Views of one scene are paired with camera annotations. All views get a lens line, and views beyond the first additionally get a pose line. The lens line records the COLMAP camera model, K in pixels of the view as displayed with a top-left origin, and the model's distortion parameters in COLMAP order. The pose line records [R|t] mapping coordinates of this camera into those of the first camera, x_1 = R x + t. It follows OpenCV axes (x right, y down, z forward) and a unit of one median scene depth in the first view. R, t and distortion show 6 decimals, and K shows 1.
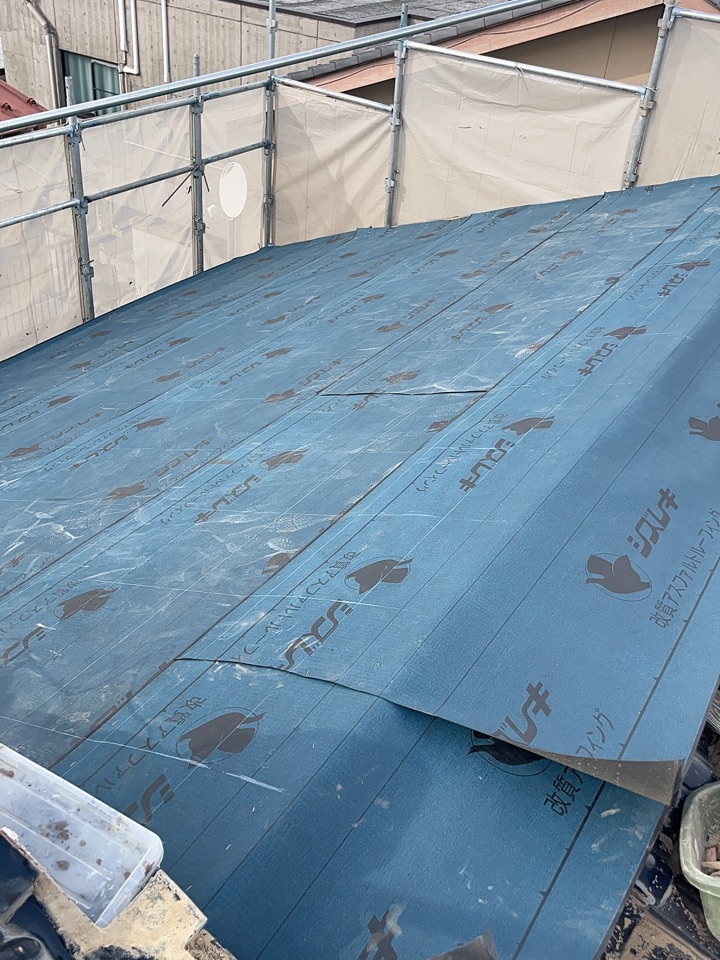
lens RADIAL K [[941.9, 0, 362.9], [0, 941.9, 477.6], [0, 0, 1]] dist [0.021381, 0.016437]
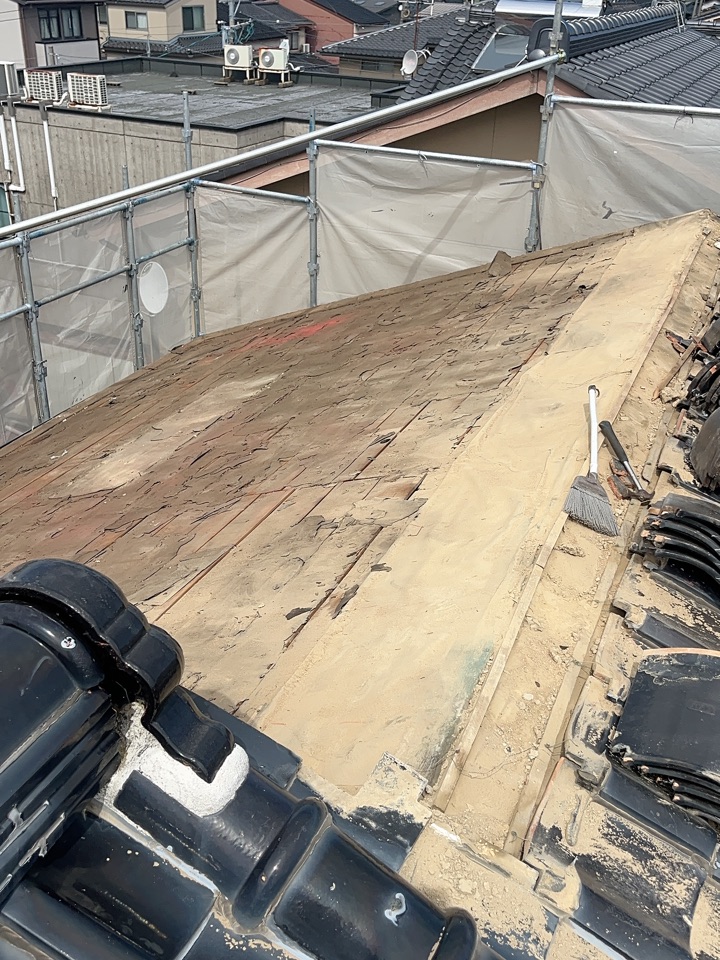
lens RADIAL K [[942.5, 0, 363.3], [0, 942.5, 482.3], [0, 0, 1]] dist [0.016603, 0.010332]
pose [[0.987830, -0.110203, 0.109761, -0.058753], [0.119181, 0.989734, -0.078888, 0.025021], [-0.099941, 0.091009, 0.990822, -0.054130]]
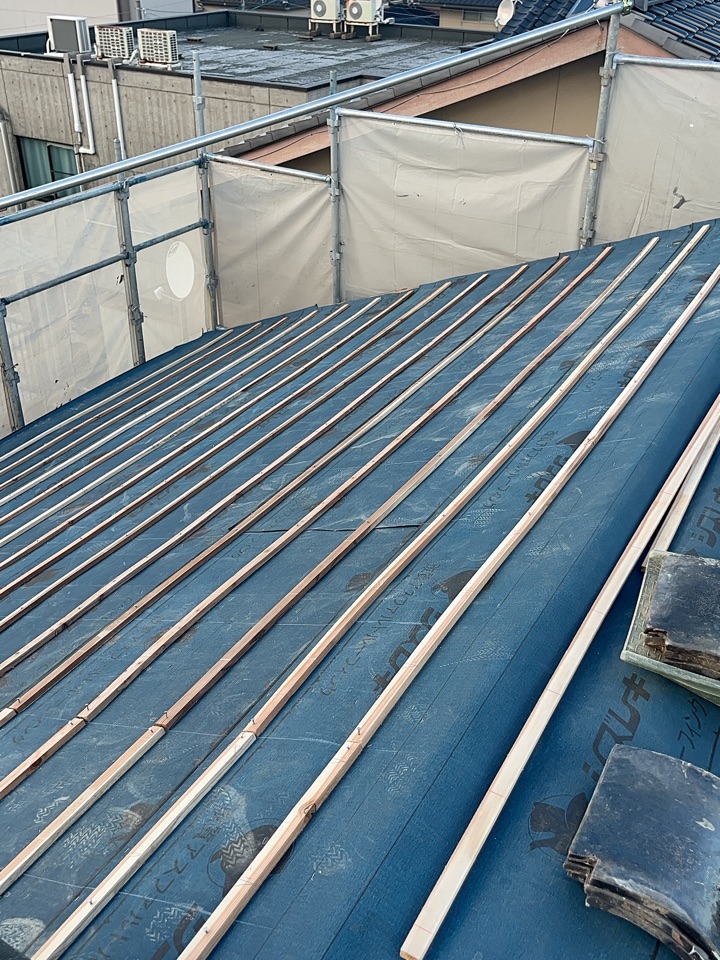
lens RADIAL K [[941.9, 0, 362.9], [0, 941.9, 477.6], [0, 0, 1]] dist [0.021381, 0.016437]
pose [[0.997031, -0.076922, 0.003625, 0.035237], [0.077007, 0.995712, -0.051258, -0.040987], [0.000333, 0.051385, 0.998679, 0.072471]]
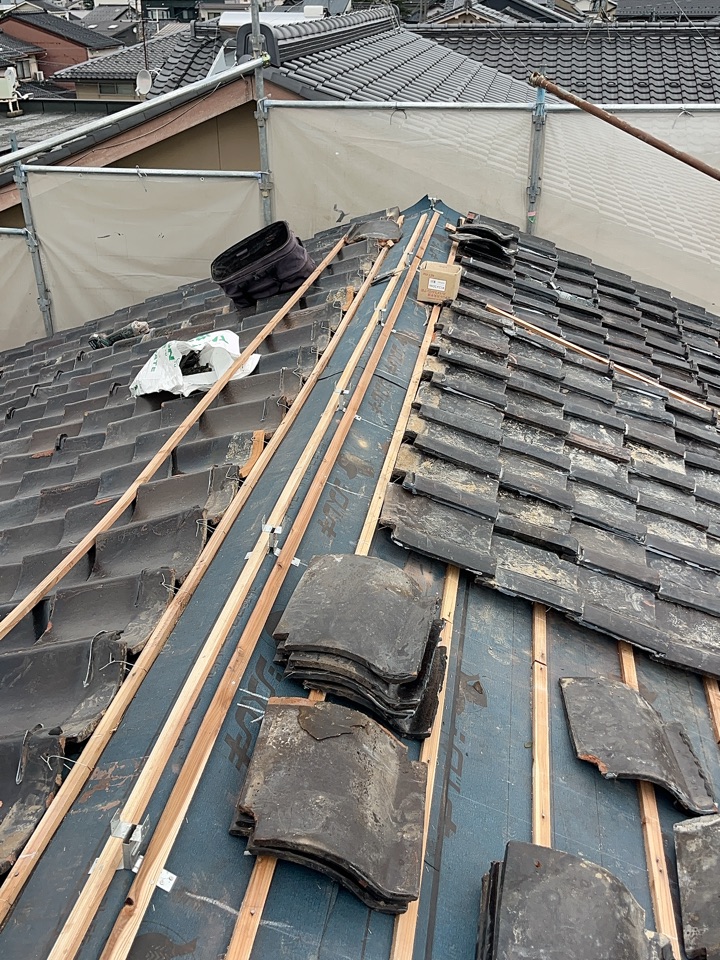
lens RADIAL K [[937.8, 0, 363.5], [0, 937.8, 483.1], [0, 0, 1]] dist [0.021325, -0.000991]
pose [[0.917982, -0.256060, 0.302890, -0.010486], [0.283887, 0.957504, -0.050926, 0.017238], [-0.276979, 0.132736, 0.951664, -0.014280]]
